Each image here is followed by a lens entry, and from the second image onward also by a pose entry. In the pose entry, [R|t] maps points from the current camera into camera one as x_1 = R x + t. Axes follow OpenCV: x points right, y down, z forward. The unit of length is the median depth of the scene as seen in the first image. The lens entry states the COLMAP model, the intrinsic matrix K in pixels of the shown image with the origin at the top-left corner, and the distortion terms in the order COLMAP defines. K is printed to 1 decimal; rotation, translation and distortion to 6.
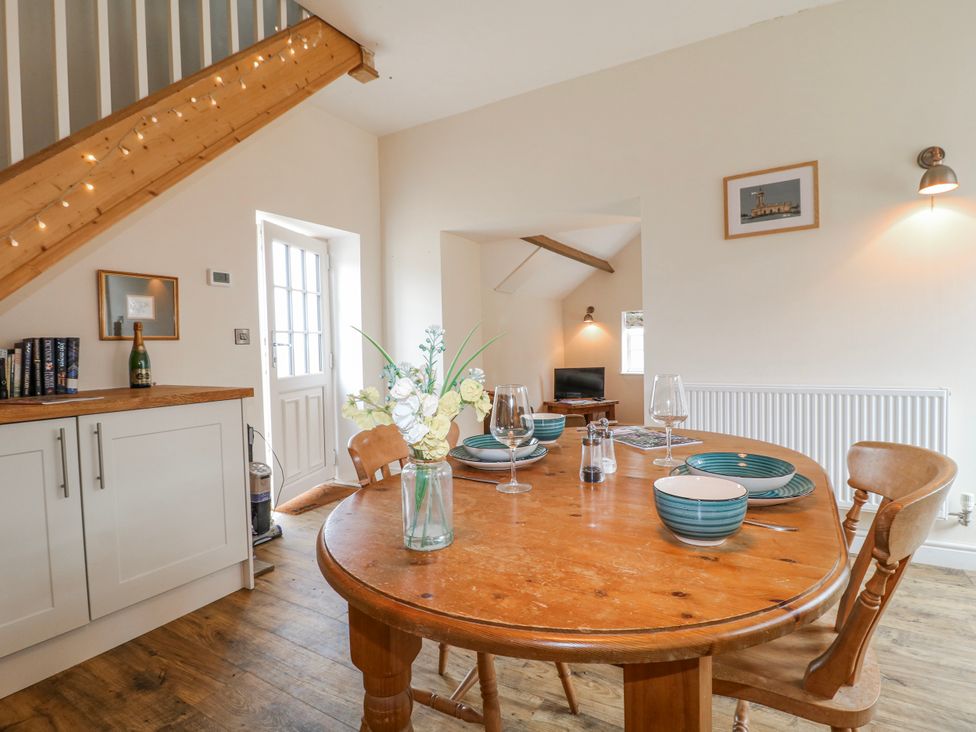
lens RADIAL K [[503.2, 0, 490.4], [0, 503.2, 365.5], [0, 0, 1]] dist [-0.009619, -0.005681]
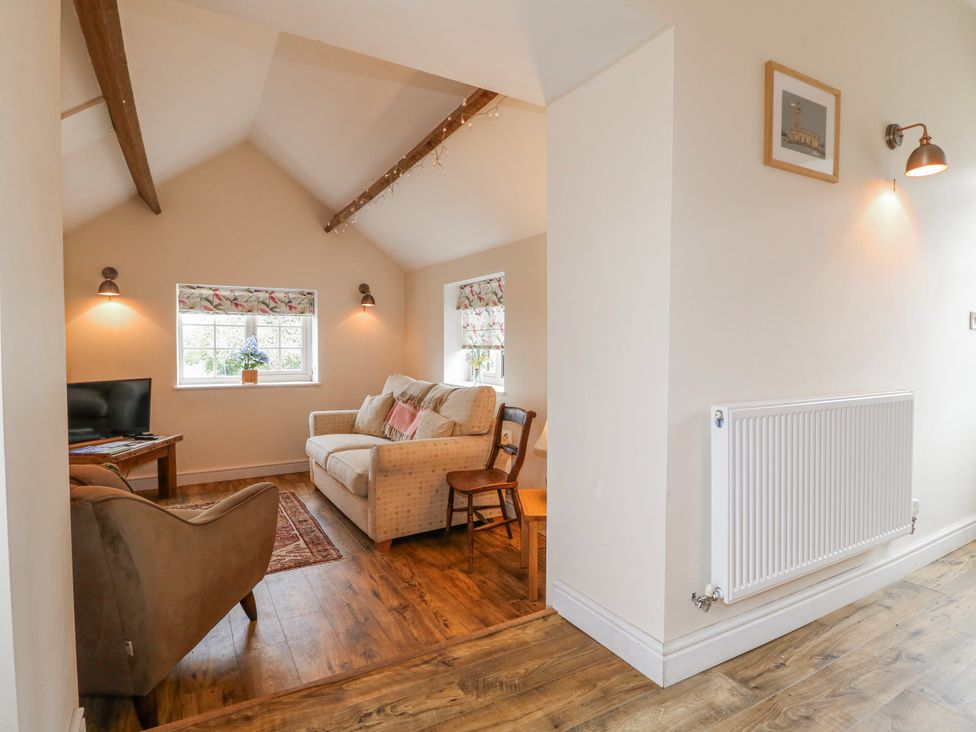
lens RADIAL K [[531.5, 0, 492.1], [0, 531.5, 366.1], [0, 0, 1]] dist [-0.011776, -0.000593]
pose [[0.492760, -0.013868, 0.870055, -0.261456], [0.018391, 0.999816, 0.005520, -0.016567], [-0.869971, 0.013281, 0.492924, 0.995137]]
